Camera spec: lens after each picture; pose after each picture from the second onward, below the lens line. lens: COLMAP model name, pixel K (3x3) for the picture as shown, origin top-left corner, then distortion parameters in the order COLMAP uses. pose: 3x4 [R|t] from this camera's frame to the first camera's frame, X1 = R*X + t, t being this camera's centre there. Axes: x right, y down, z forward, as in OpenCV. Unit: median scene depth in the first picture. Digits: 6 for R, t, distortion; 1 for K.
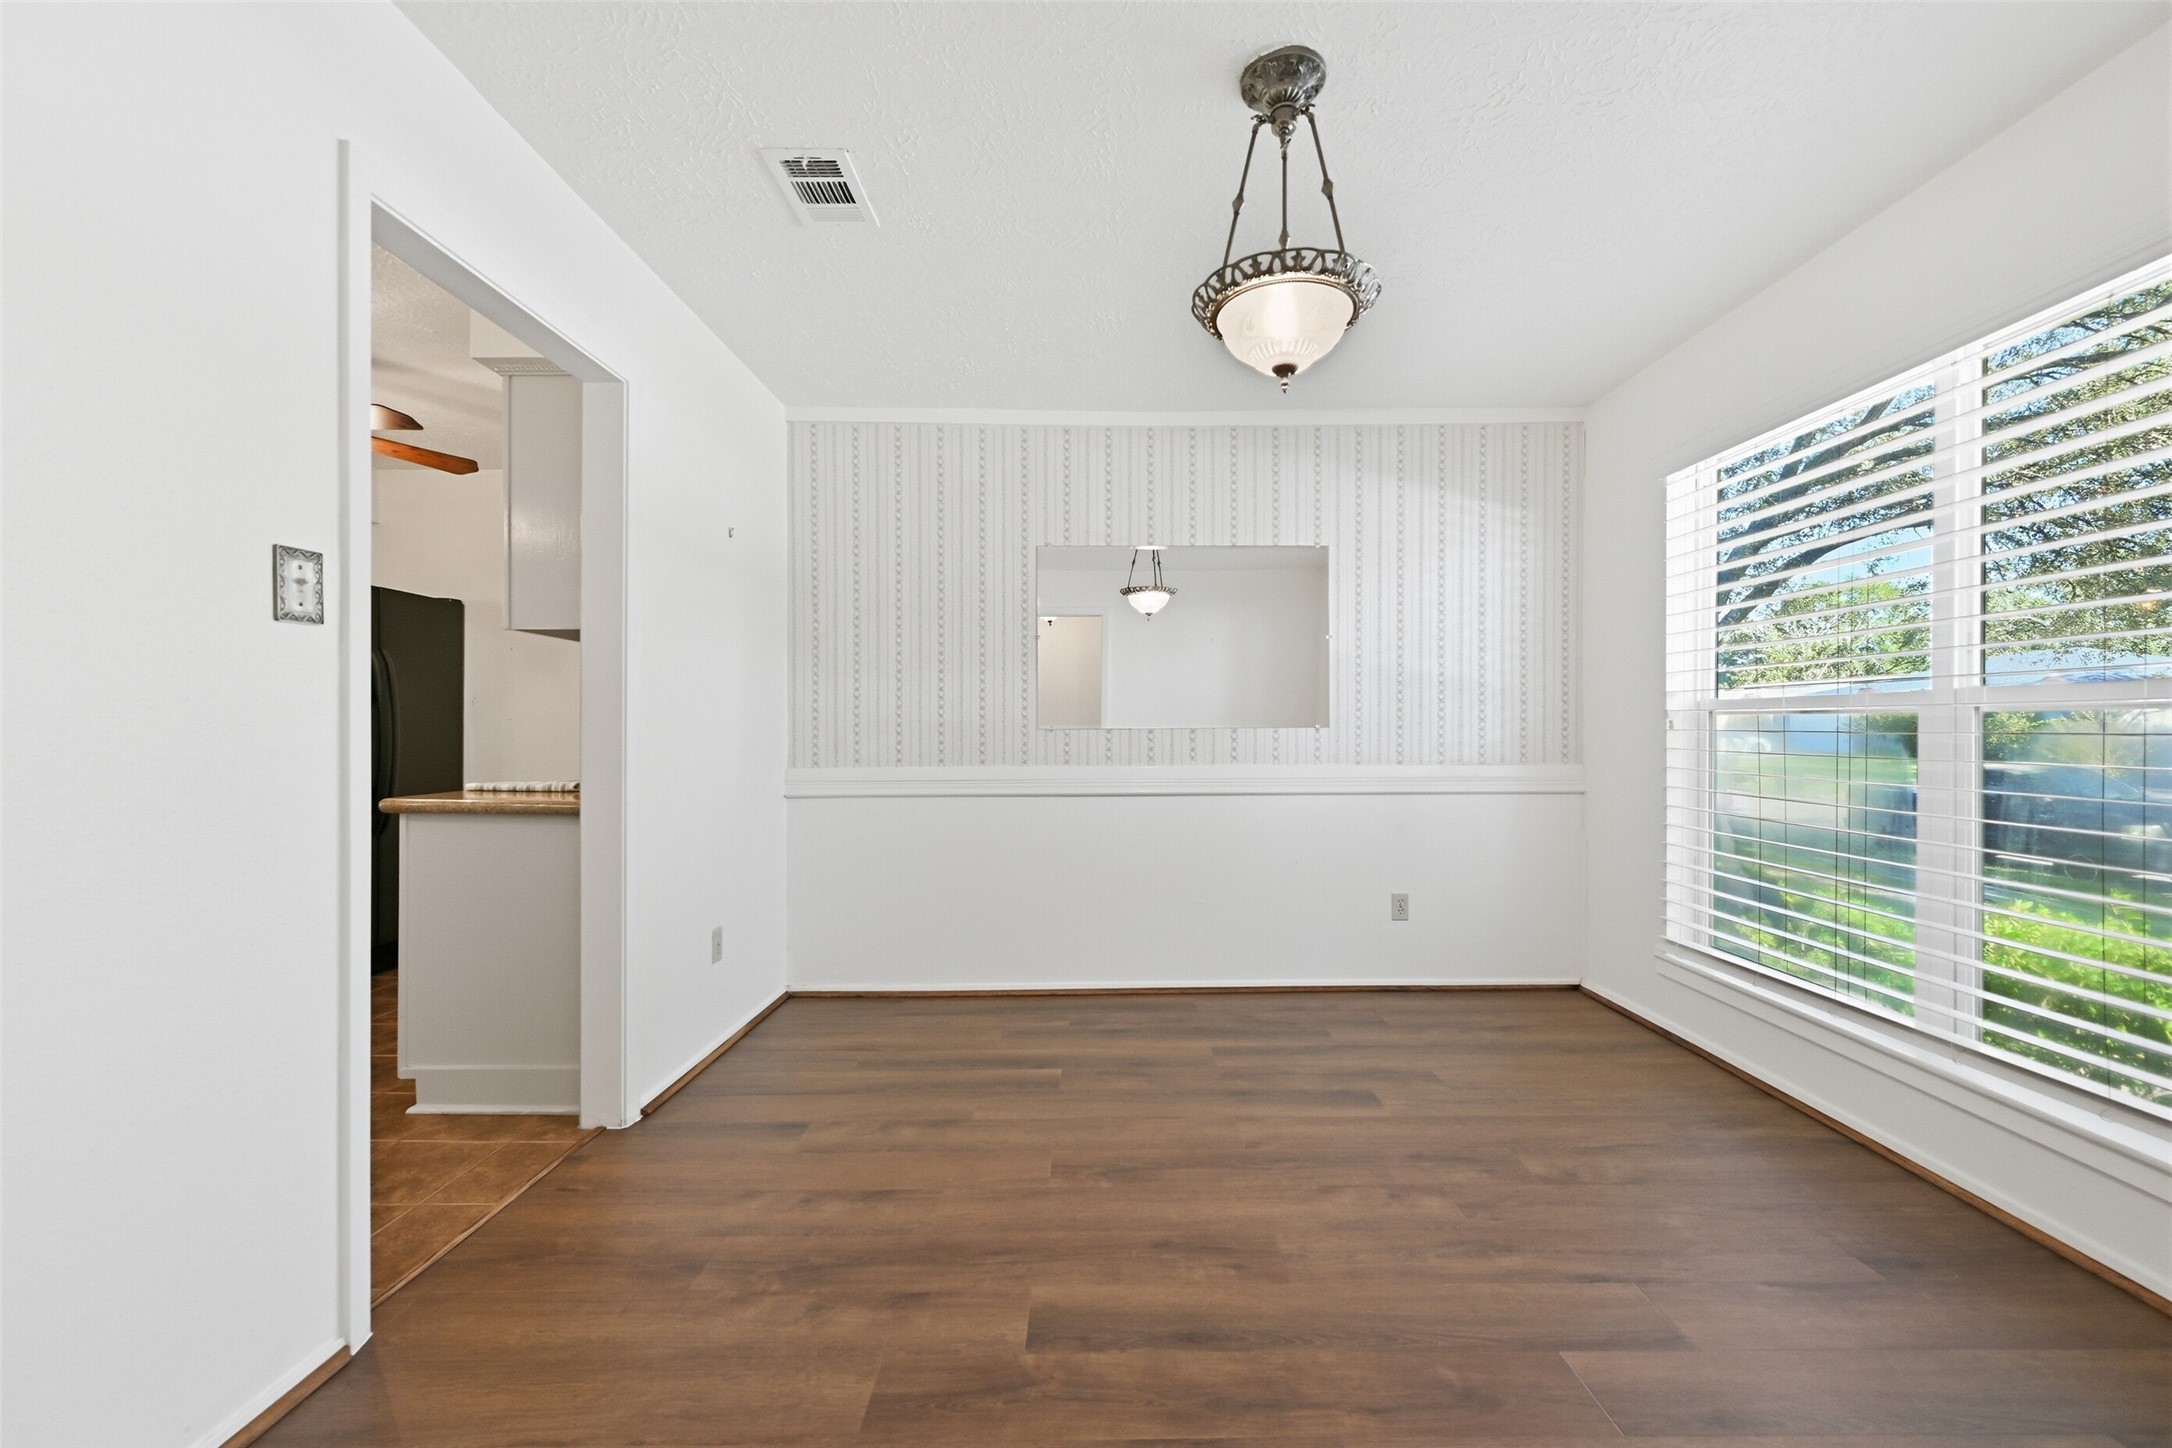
lens RADIAL K [[849.5, 0, 1099.0], [0, 849.5, 728.9], [0, 0, 1]] dist [-0.002203, 0.000749]
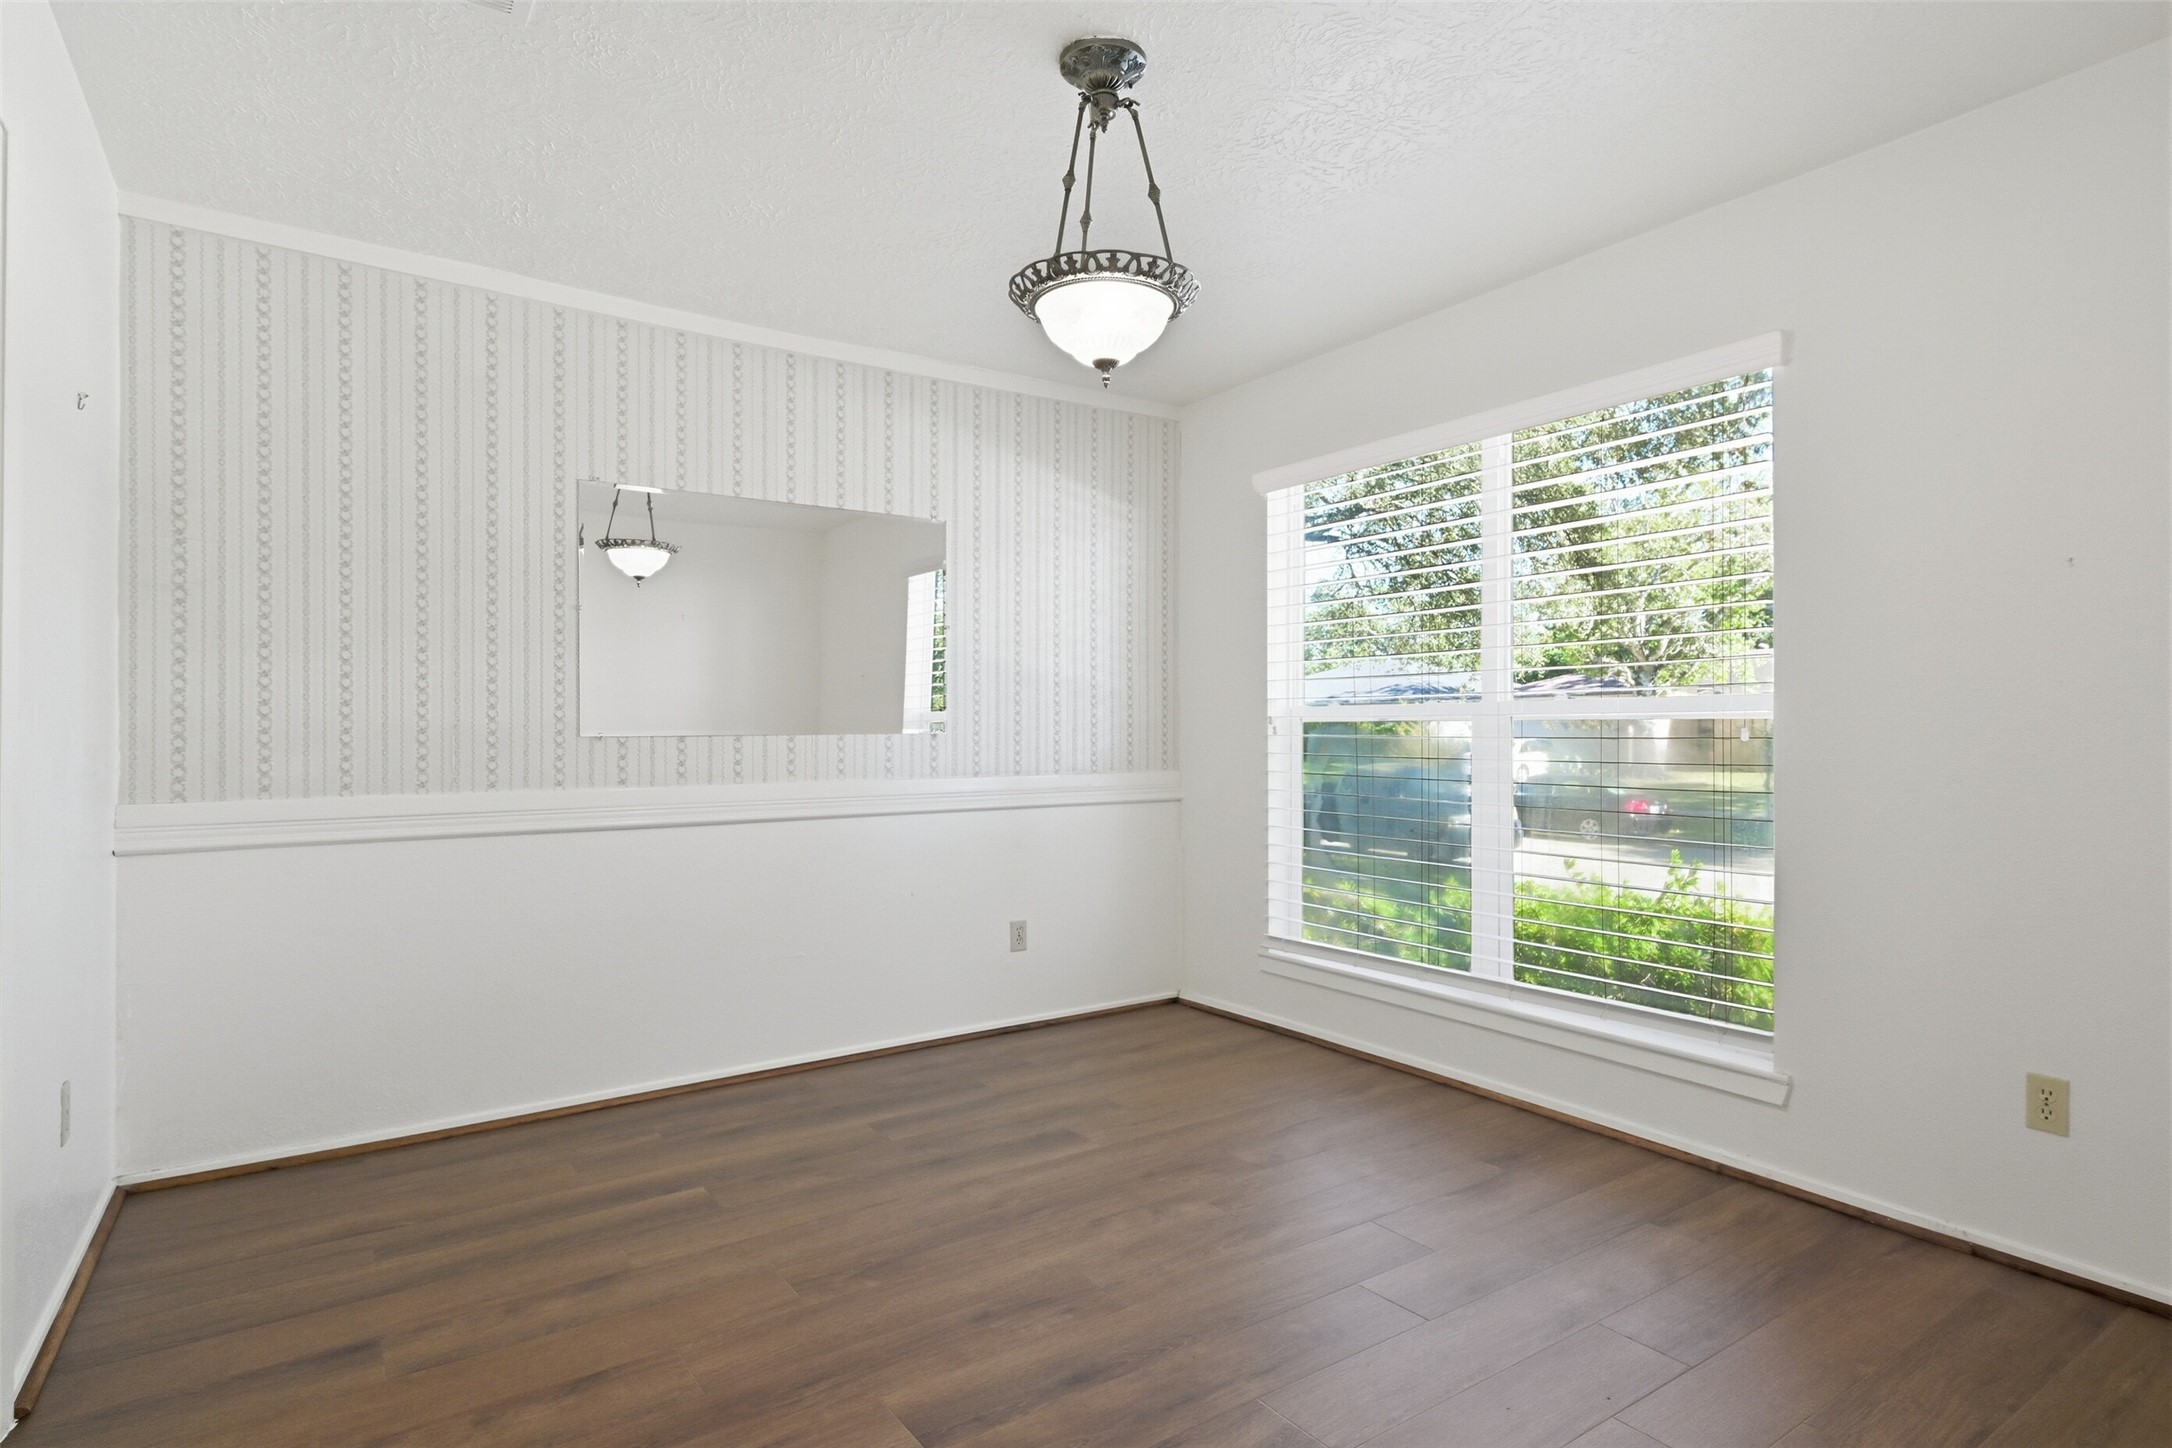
lens RADIAL K [[1141.6, 0, 1088.6], [0, 1141.6, 722.2], [0, 0, 1]] dist [0.000071, -0.000164]
pose [[0.826177, 0.003468, 0.563400, -0.298587], [0.002940, 0.999941, -0.010466, -0.000668], [-0.563403, 0.010303, 0.826118, -0.032436]]
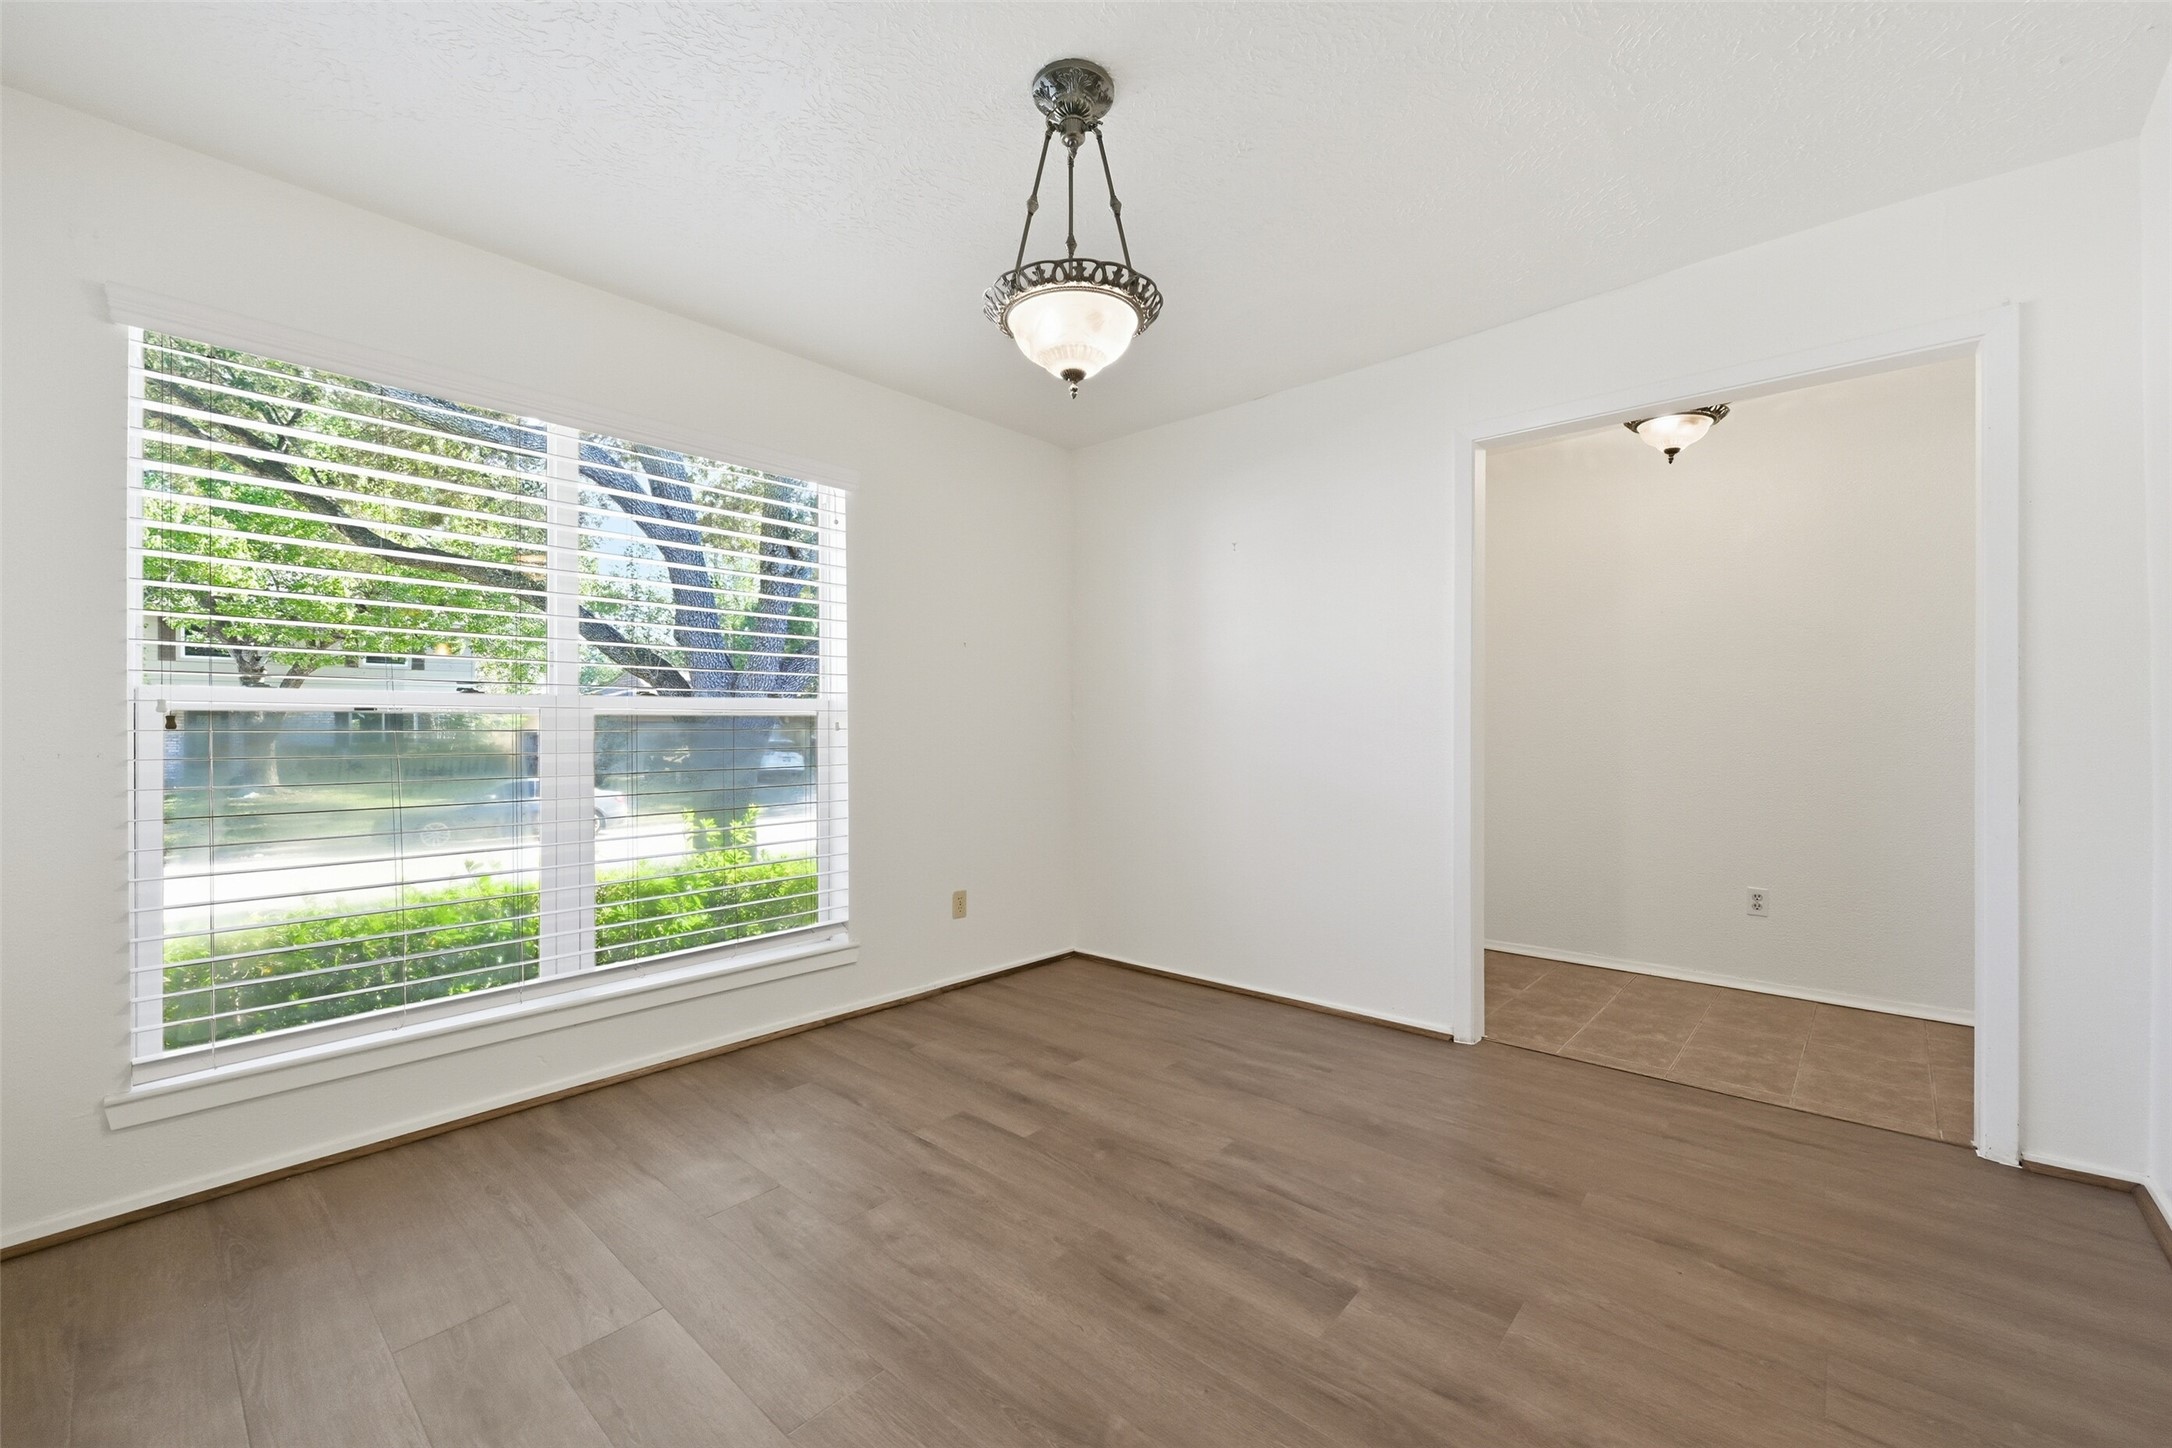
lens RADIAL K [[849.5, 0, 1115.1], [0, 849.5, 725.1], [0, 0, 1]] dist [-0.002203, 0.000749]
pose [[-0.751925, 0.007237, 0.659209, -0.279473], [0.006647, 0.999972, -0.003395, 0.005349], [-0.659215, 0.001829, -0.751952, 0.986460]]
